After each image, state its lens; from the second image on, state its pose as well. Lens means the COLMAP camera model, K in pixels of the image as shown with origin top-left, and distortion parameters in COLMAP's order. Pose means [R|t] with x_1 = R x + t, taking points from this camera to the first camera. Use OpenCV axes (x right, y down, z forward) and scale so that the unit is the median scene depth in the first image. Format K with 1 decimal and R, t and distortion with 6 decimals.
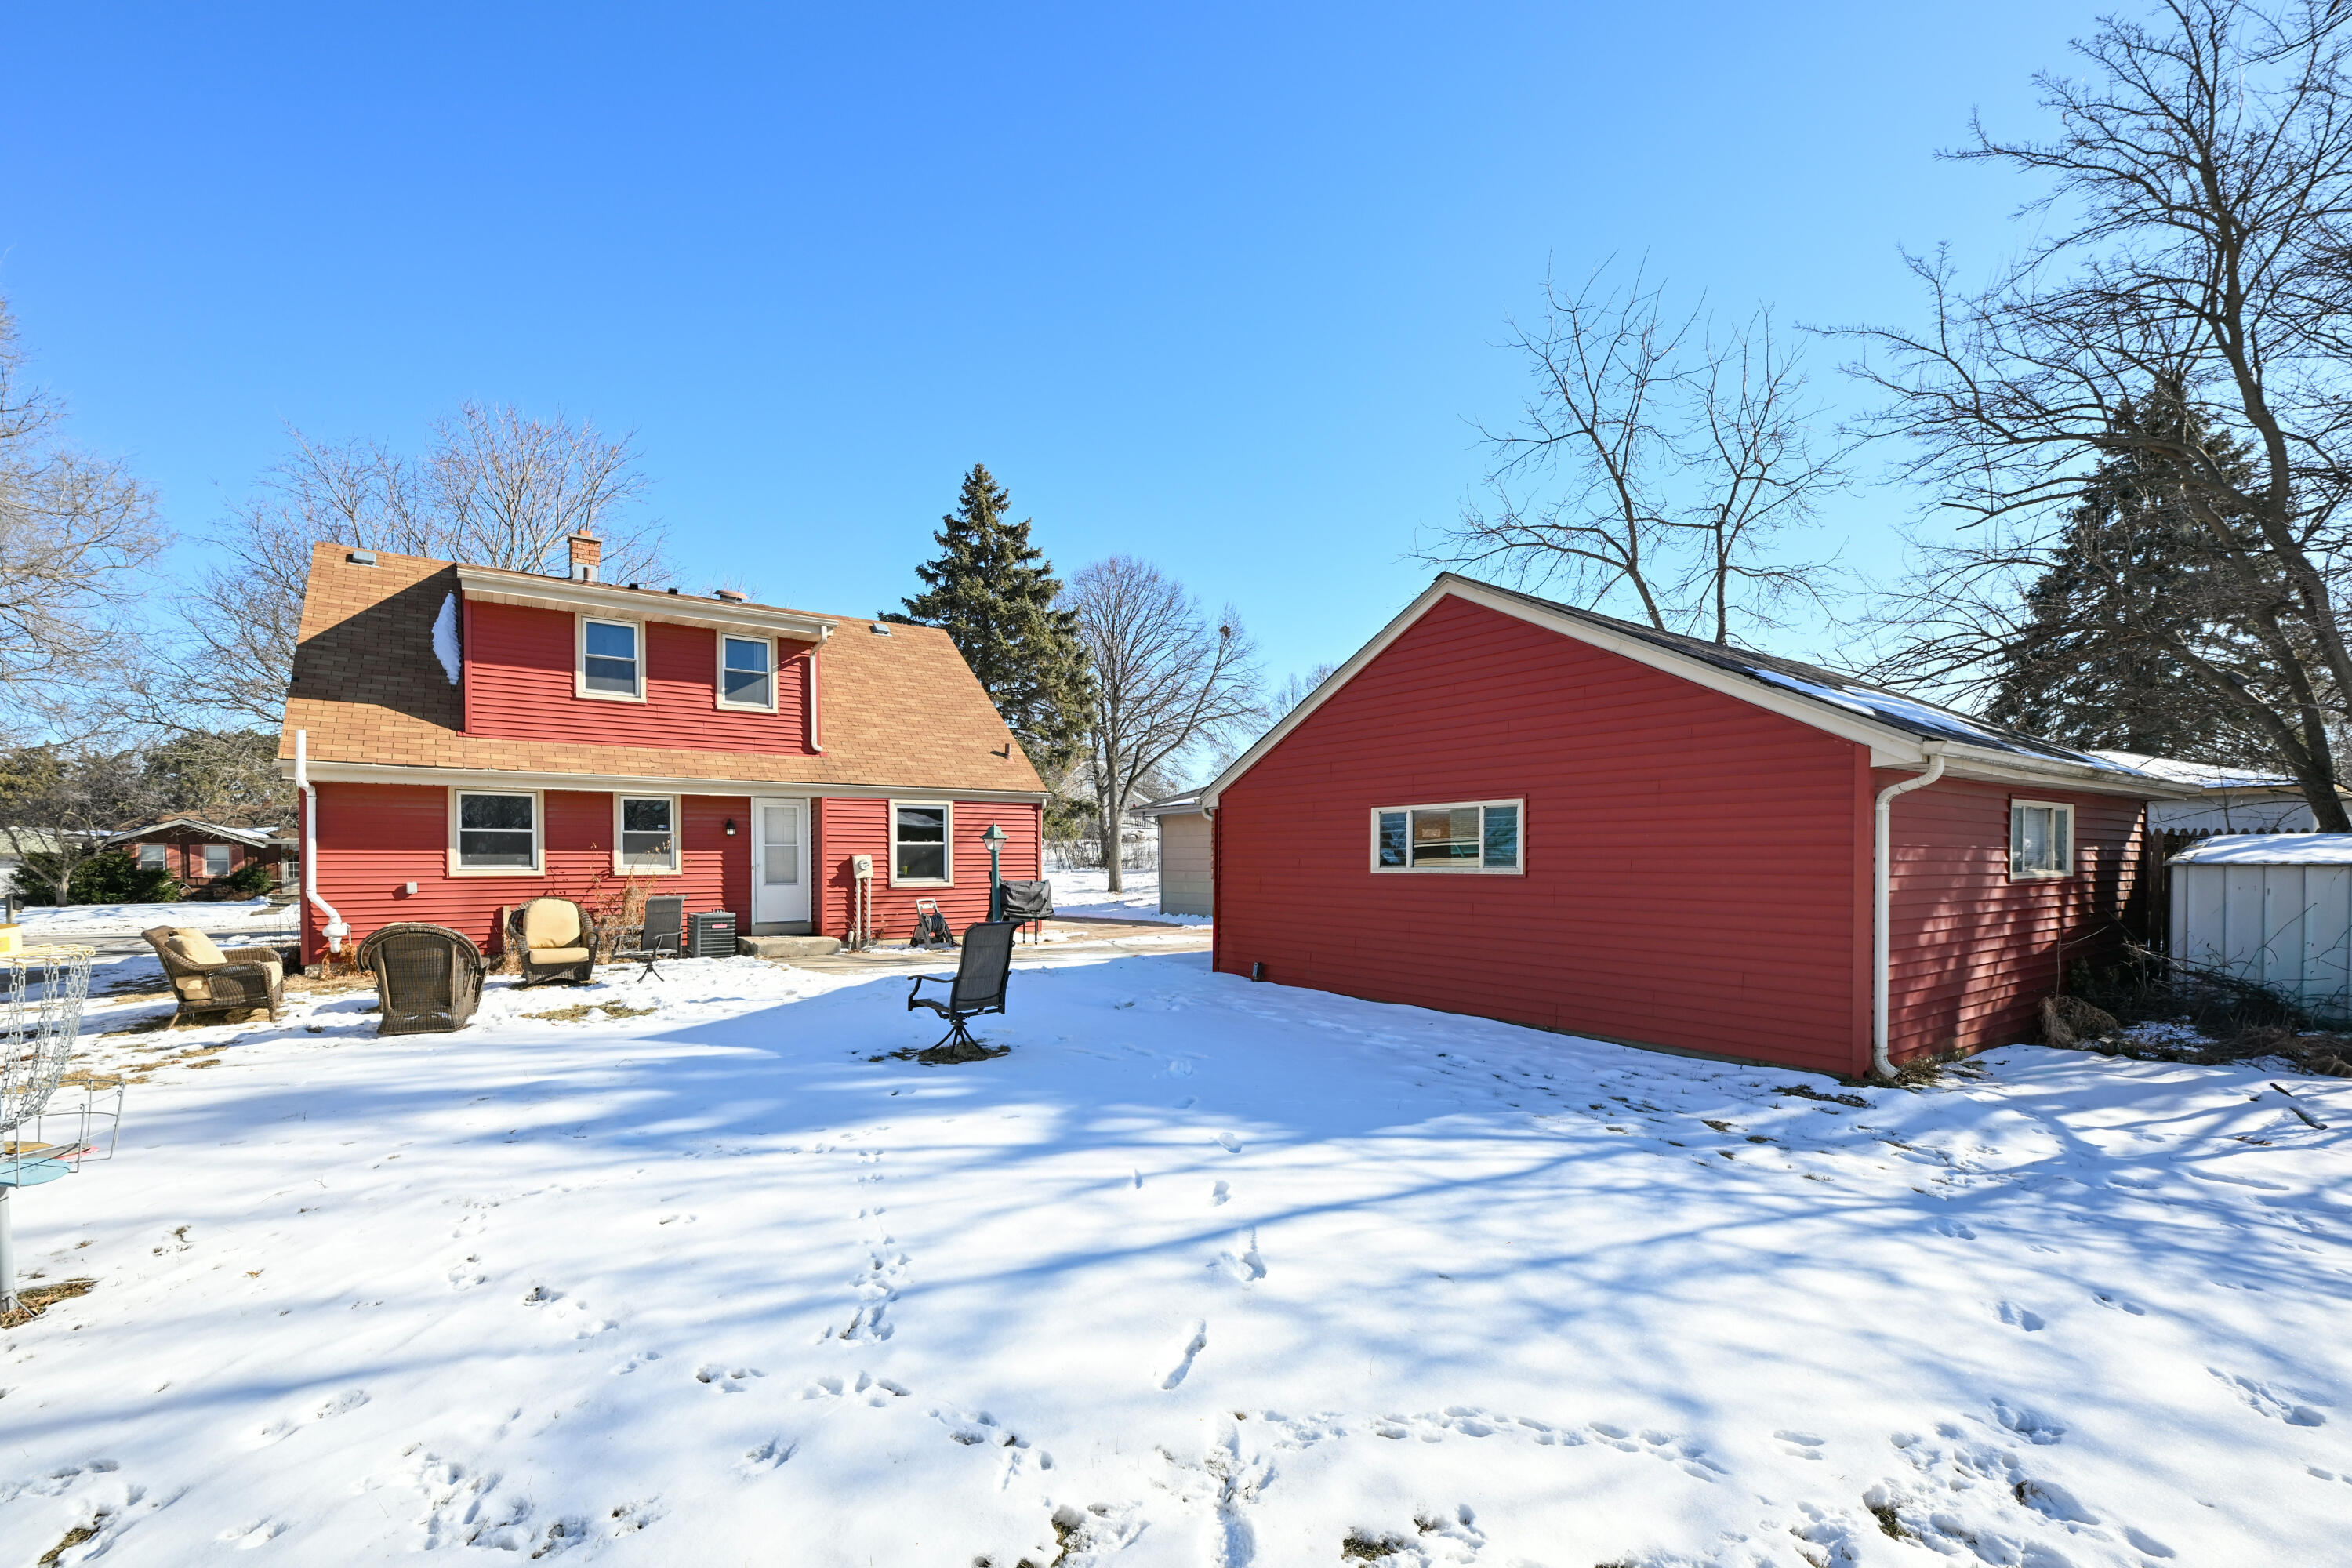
lens RADIAL K [[954.3, 0, 1203.1], [0, 954.3, 821.3], [0, 0, 1]] dist [-0.001041, 0.000002]
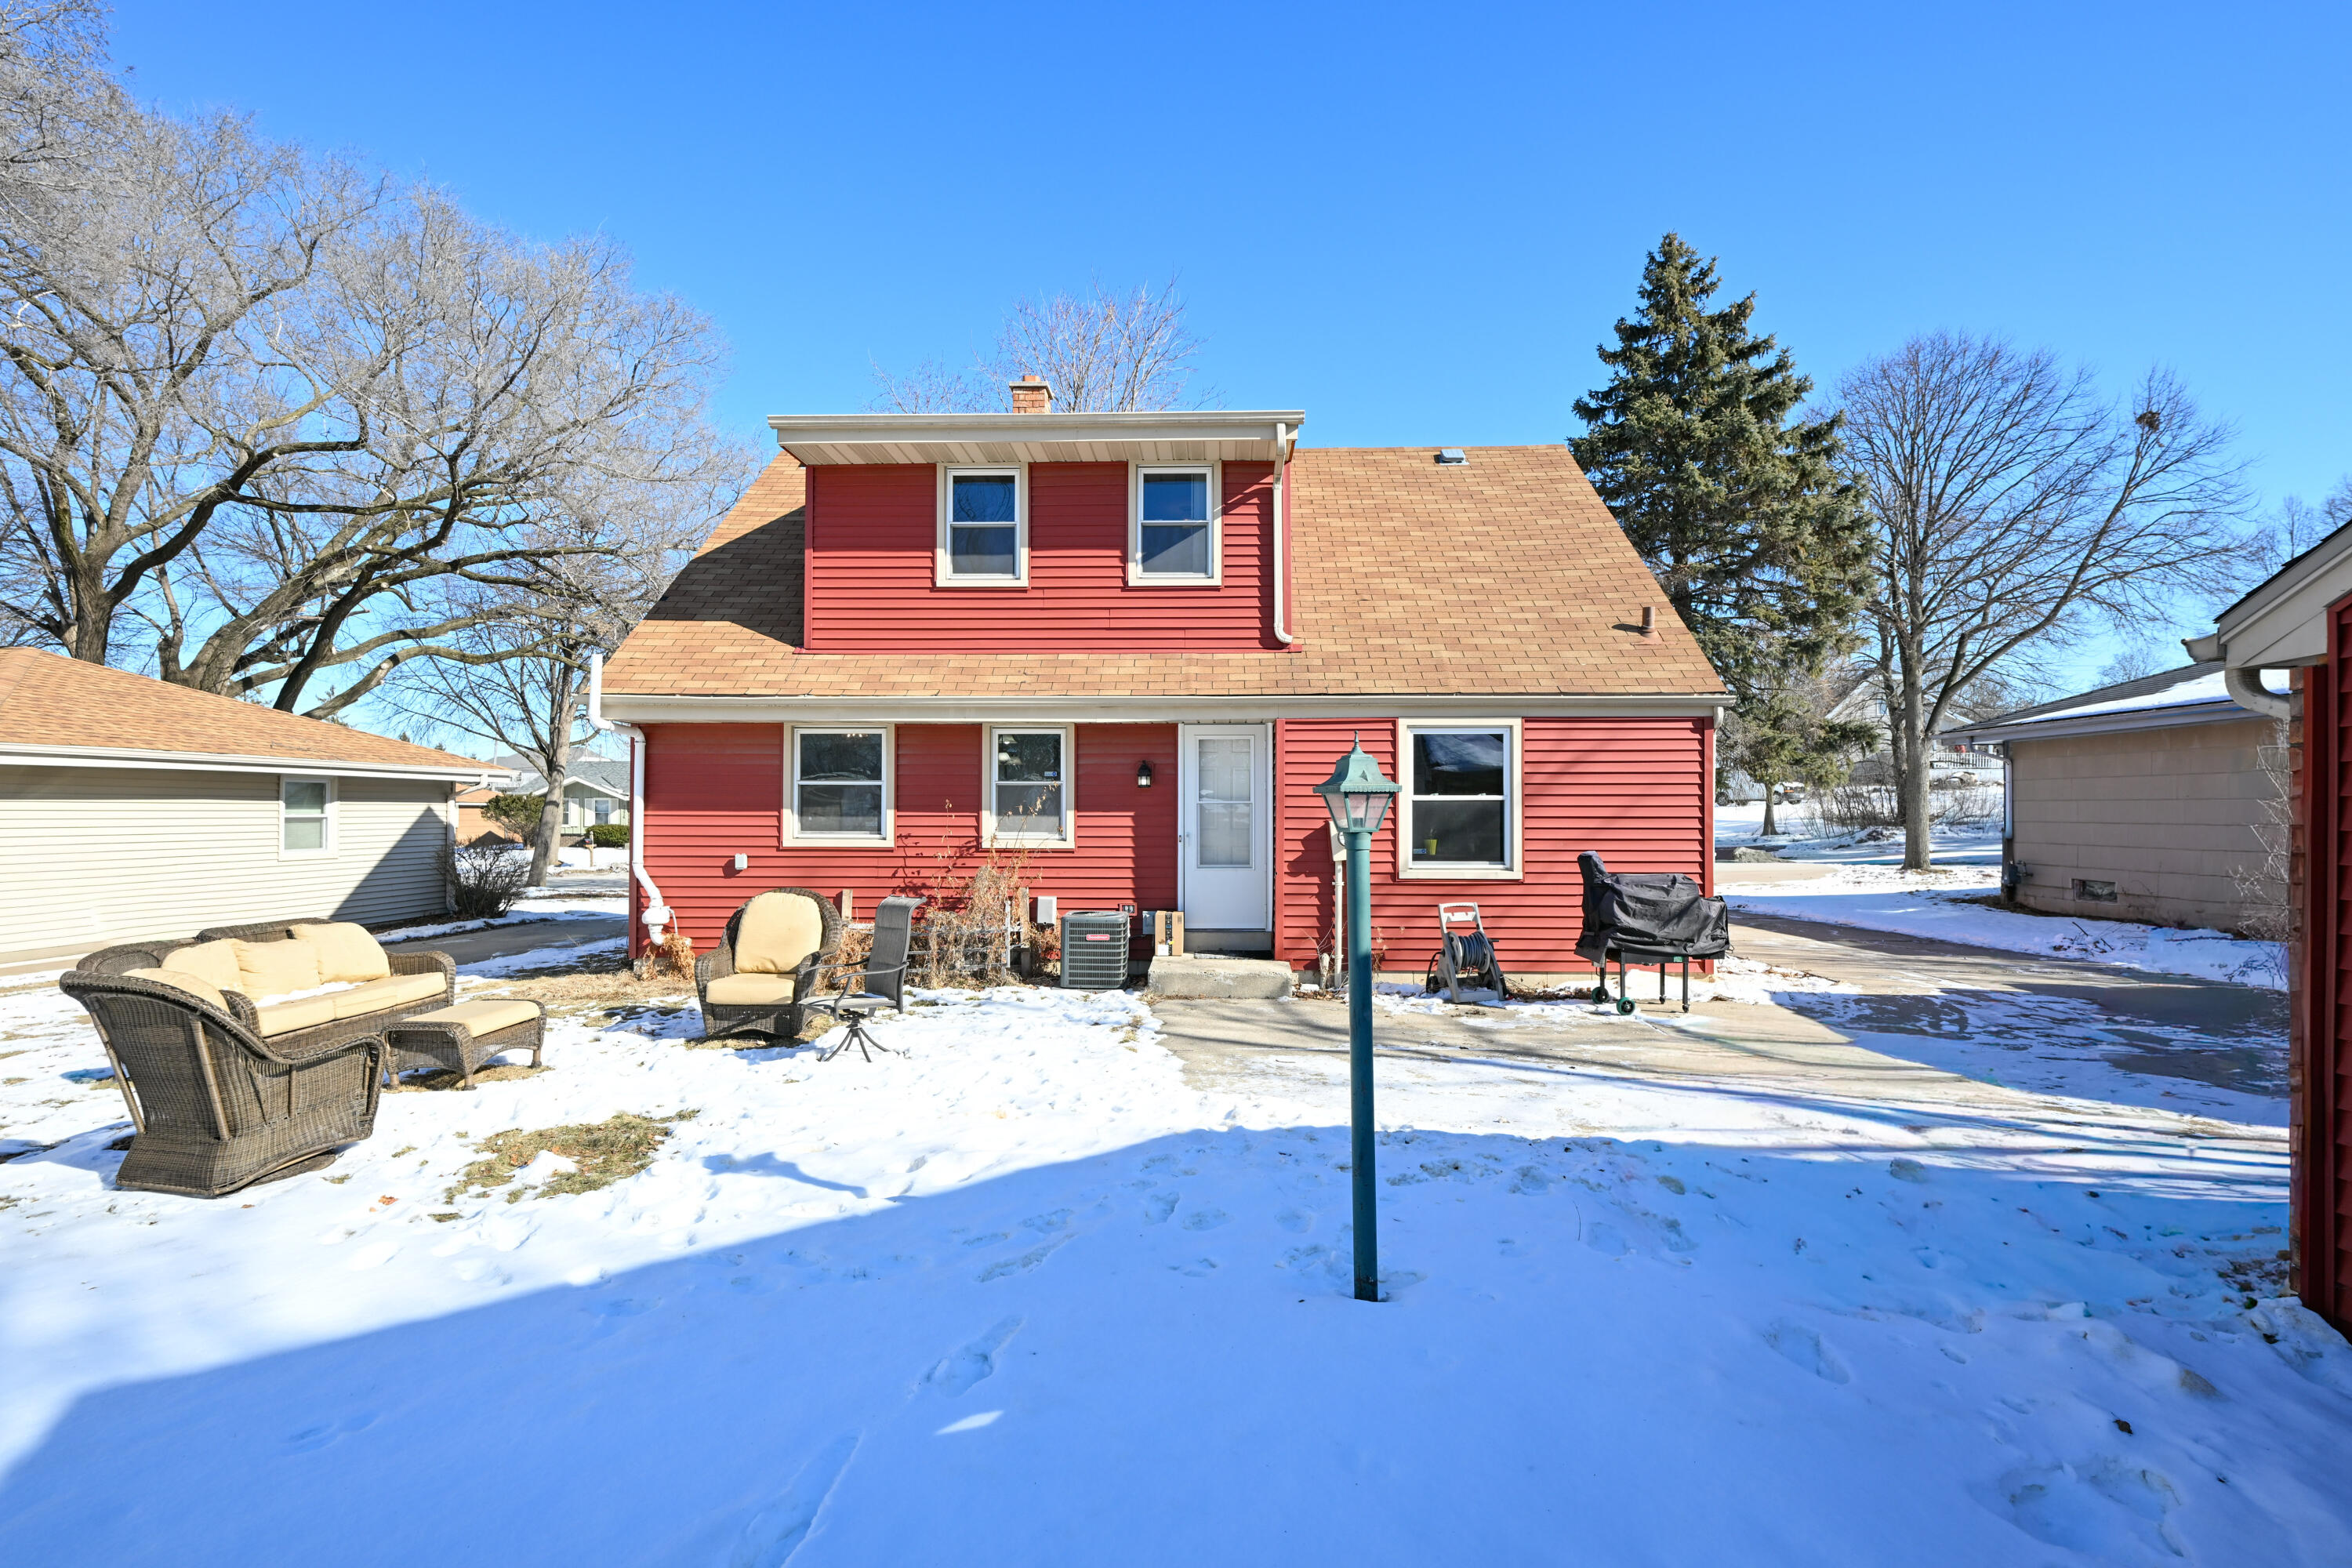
lens RADIAL K [[1079.1, 0, 1176.7], [0, 1079.1, 799.1], [0, 0, 1]] dist [-0.000546, 0.000671]
pose [[0.765347, -0.001102, -0.643617, -0.018372], [0.020269, 0.999544, 0.022391, 0.005422], [0.643299, -0.030182, 0.765020, 0.340044]]
